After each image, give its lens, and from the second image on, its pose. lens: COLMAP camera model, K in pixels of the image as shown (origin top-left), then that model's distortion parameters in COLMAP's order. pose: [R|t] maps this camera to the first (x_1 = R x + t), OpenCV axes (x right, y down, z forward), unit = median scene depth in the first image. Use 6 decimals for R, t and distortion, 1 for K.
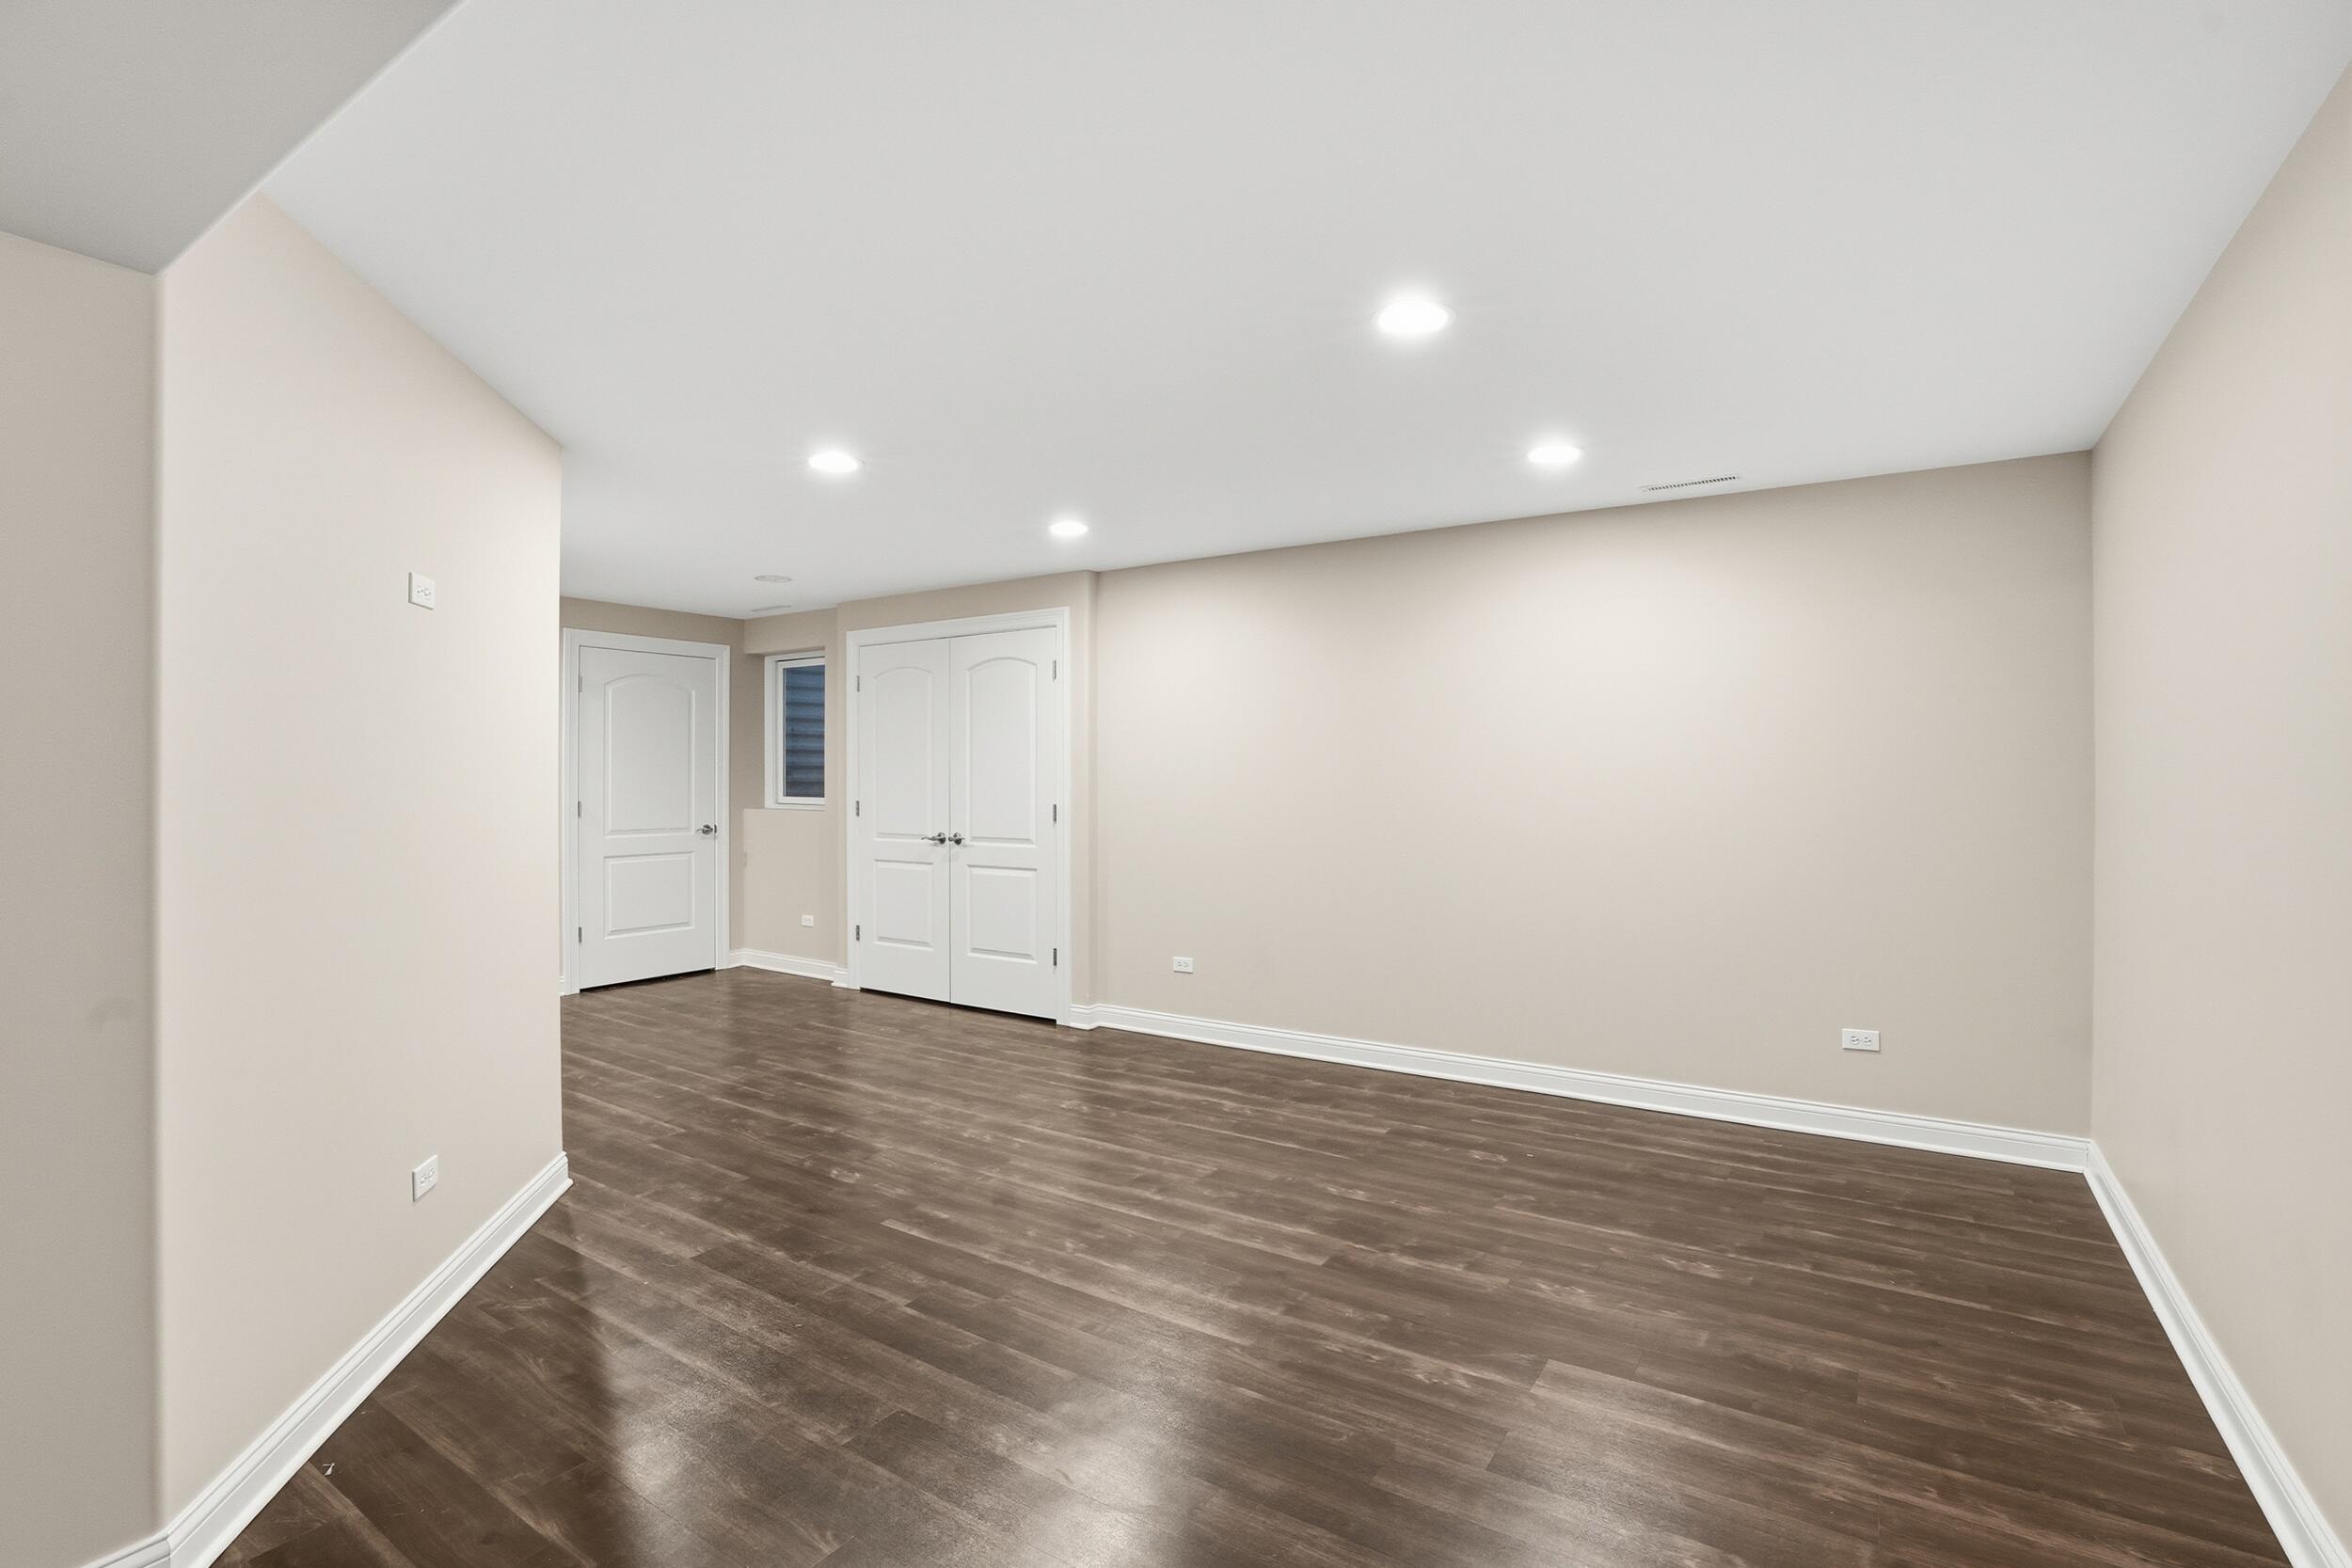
lens RADIAL K [[1094.0, 0, 1158.7], [0, 1094.0, 775.3], [0, 0, 1]] dist [-0.036361, 0.008665]
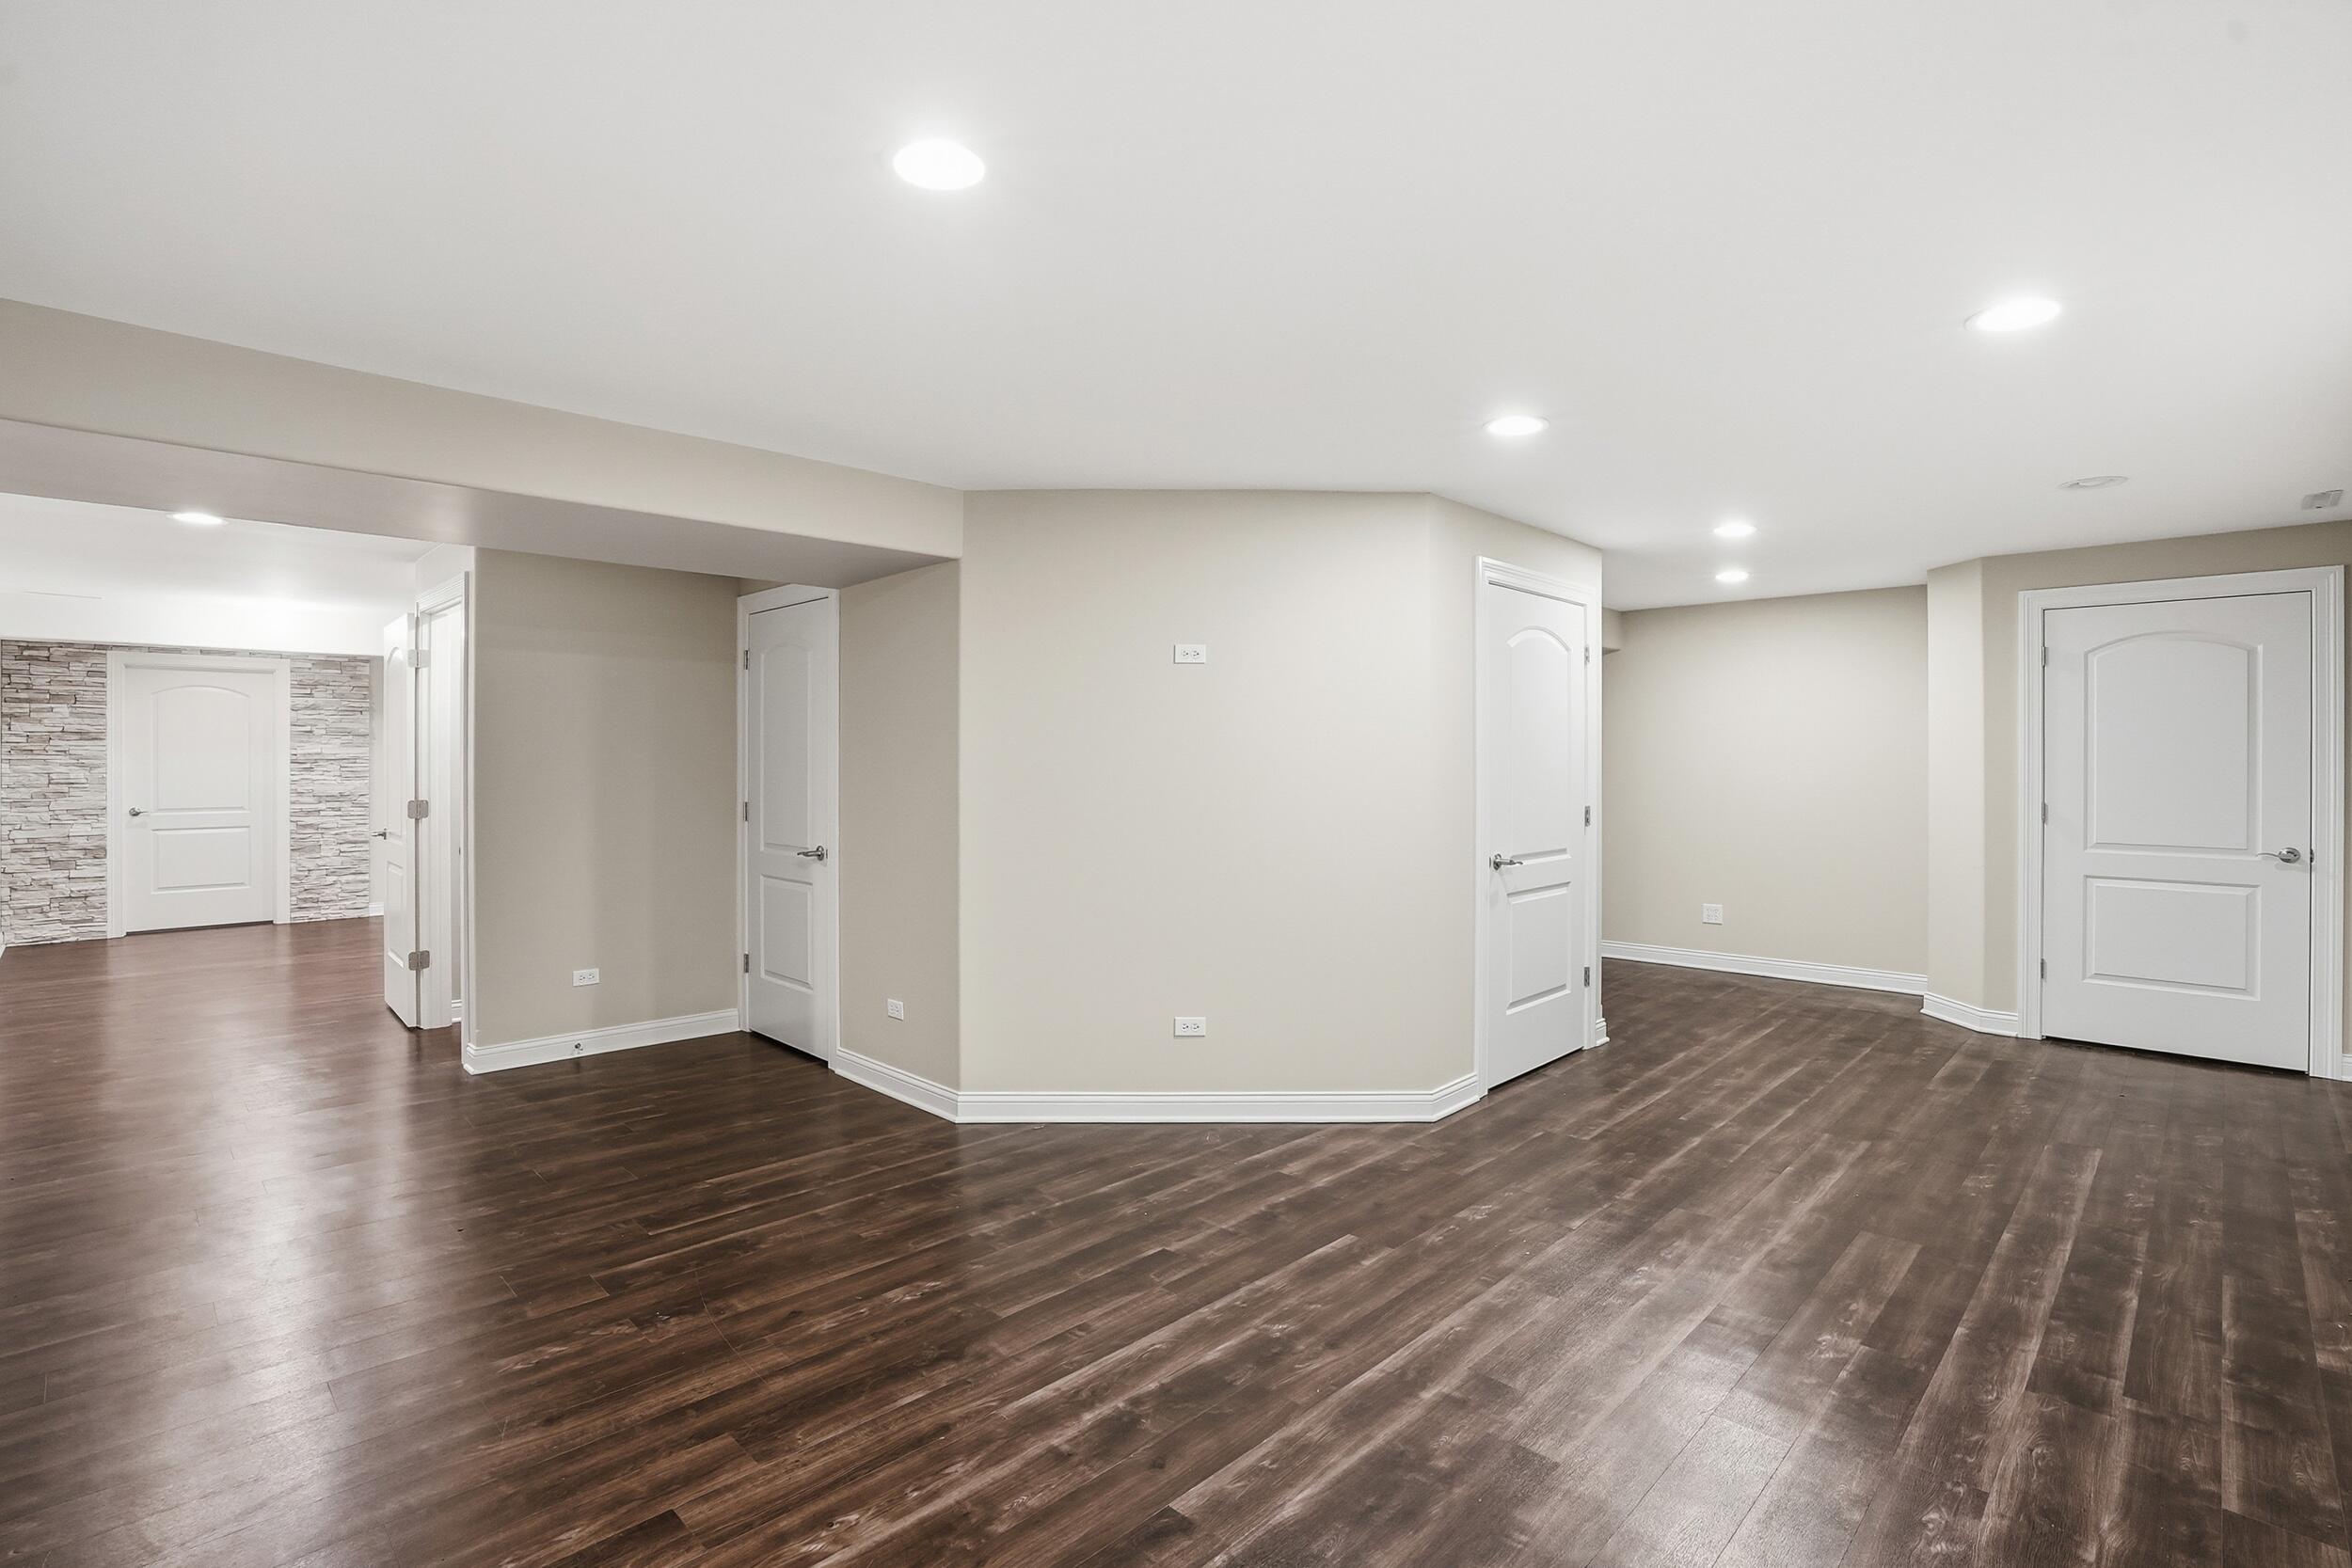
lens RADIAL K [[1094.0, 0, 1163.9], [0, 1094.0, 764.4], [0, 0, 1]] dist [-0.036361, 0.008665]
pose [[-0.162035, 0.002862, -0.986781, 0.646220], [-0.003116, 0.999989, 0.003412, -0.009768], [0.986780, 0.003628, -0.162024, 0.879123]]
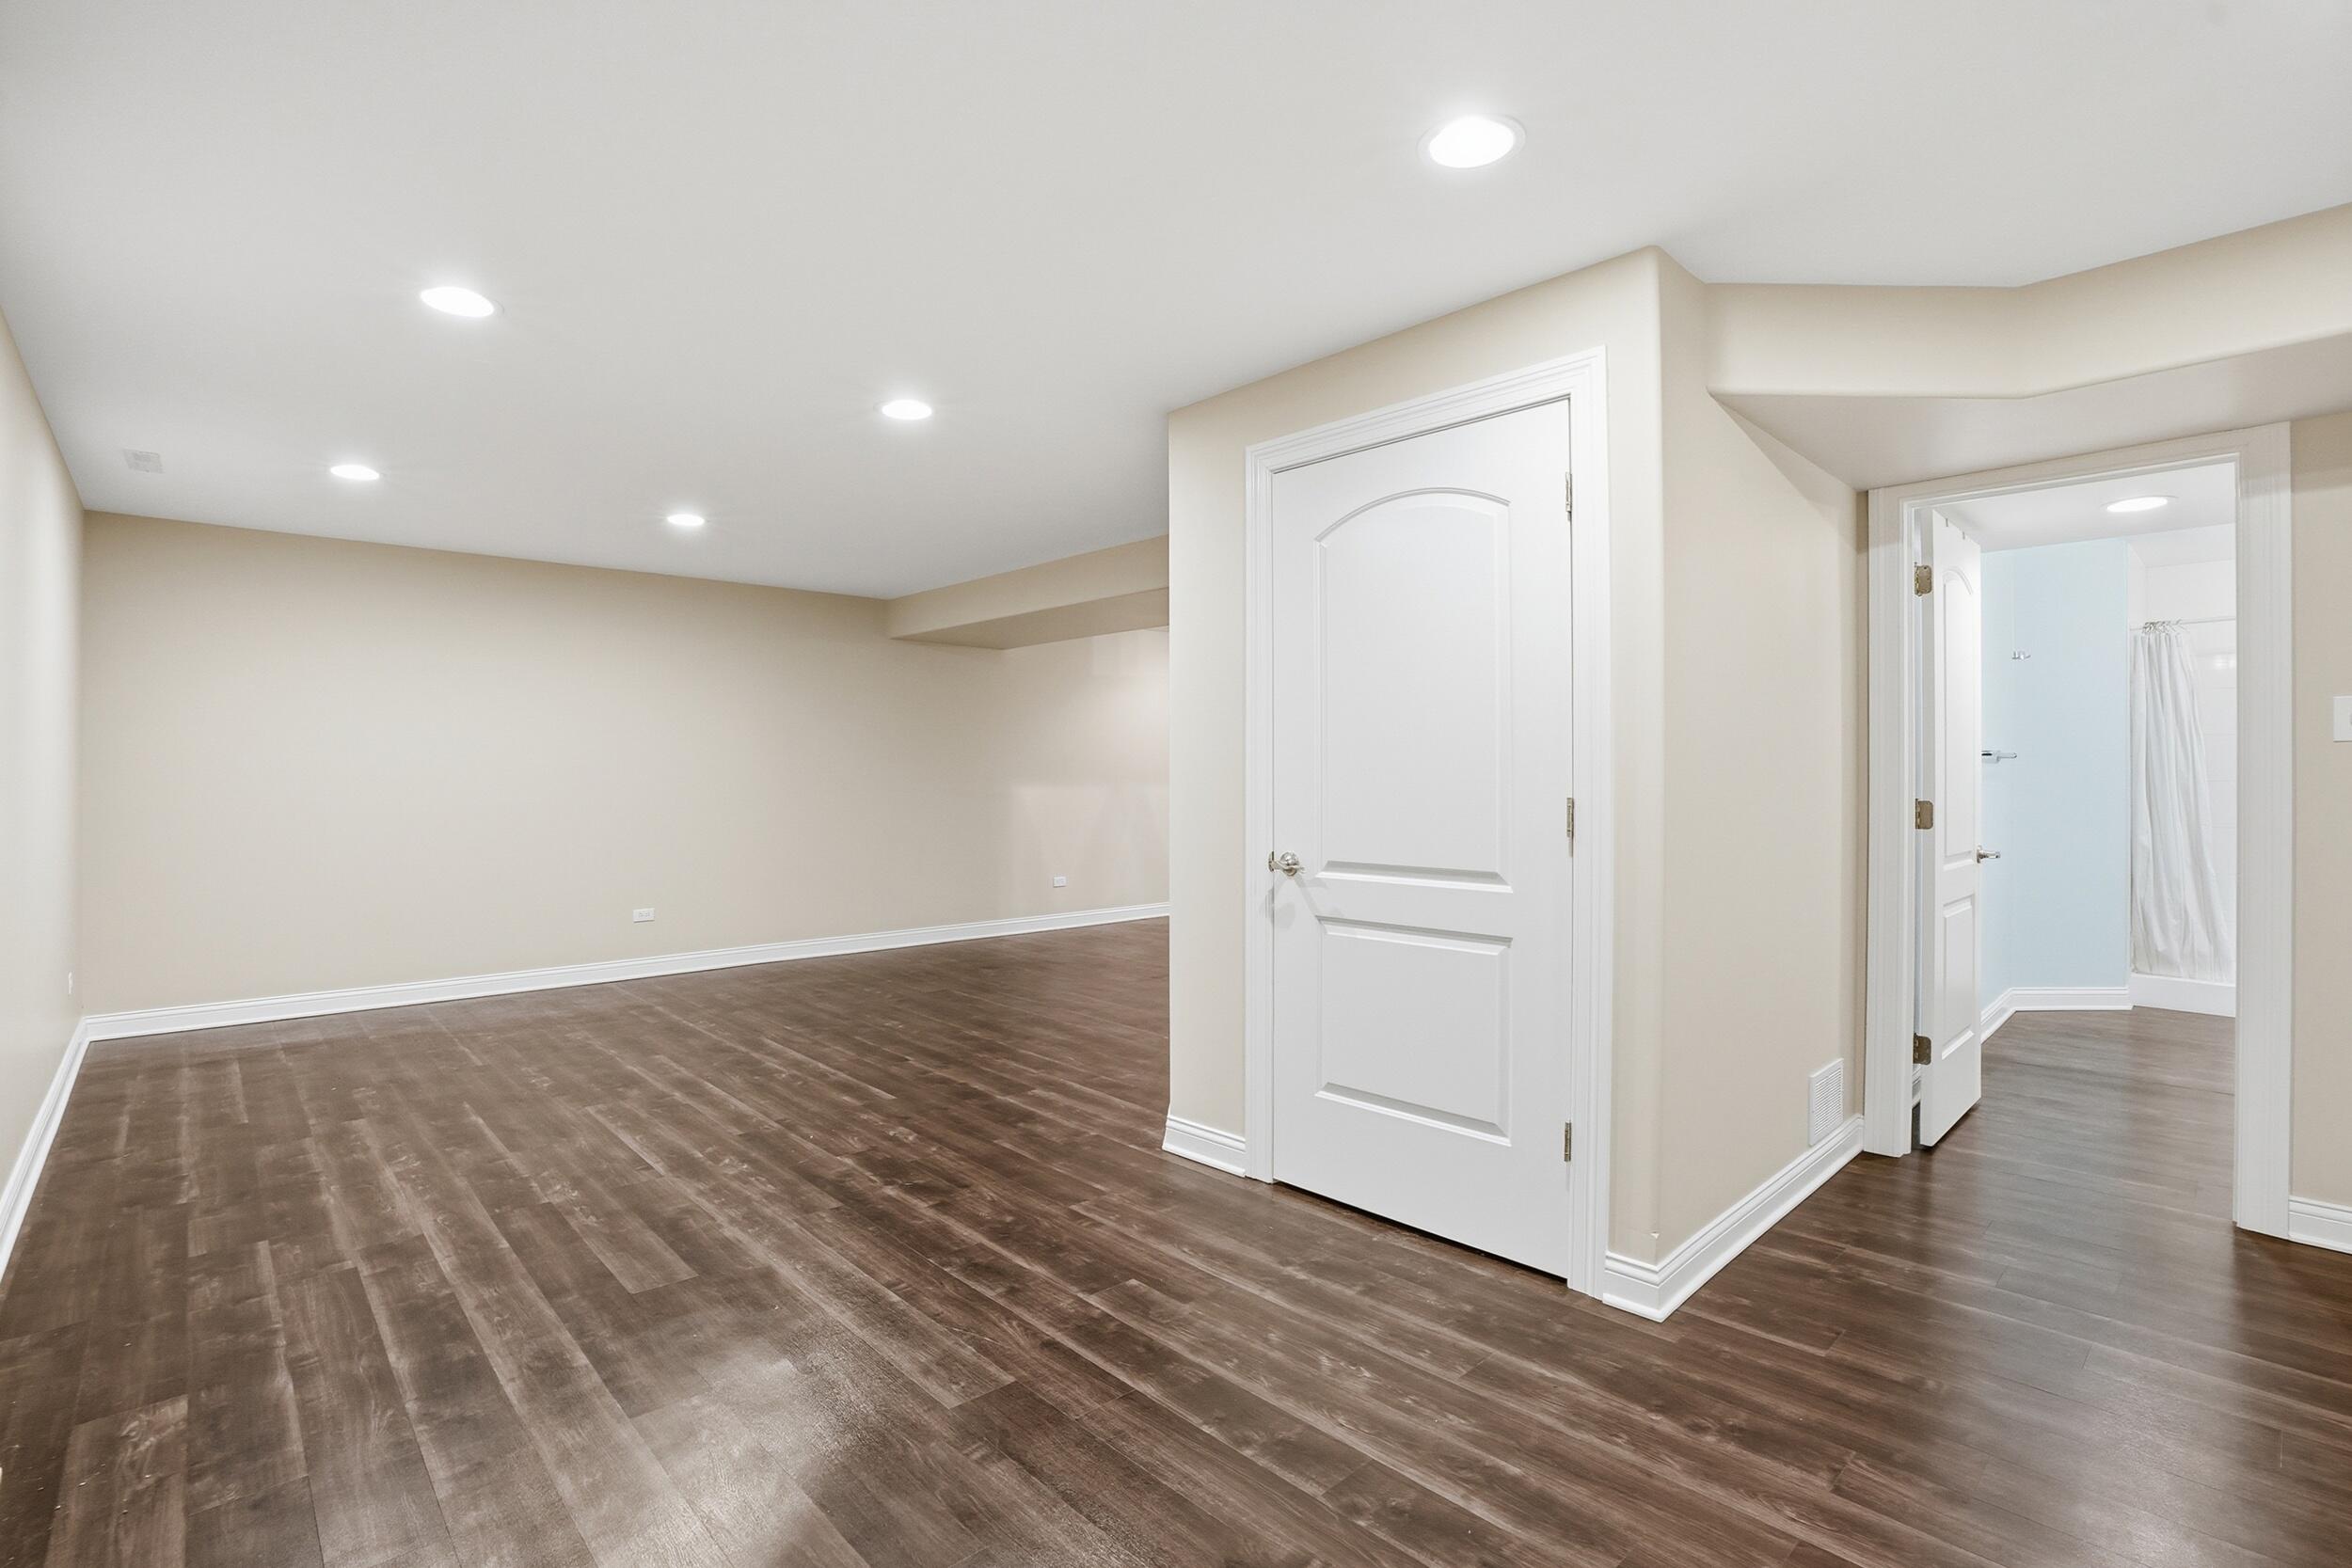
lens RADIAL K [[1094.0, 0, 1194.0], [0, 1094.0, 786.3], [0, 0, 1]] dist [-0.036361, 0.008665]
pose [[-0.980503, 0.004809, 0.196443, -0.749924], [0.007296, 0.999902, 0.011940, 0.033078], [-0.196366, 0.013141, -0.980443, 1.922102]]
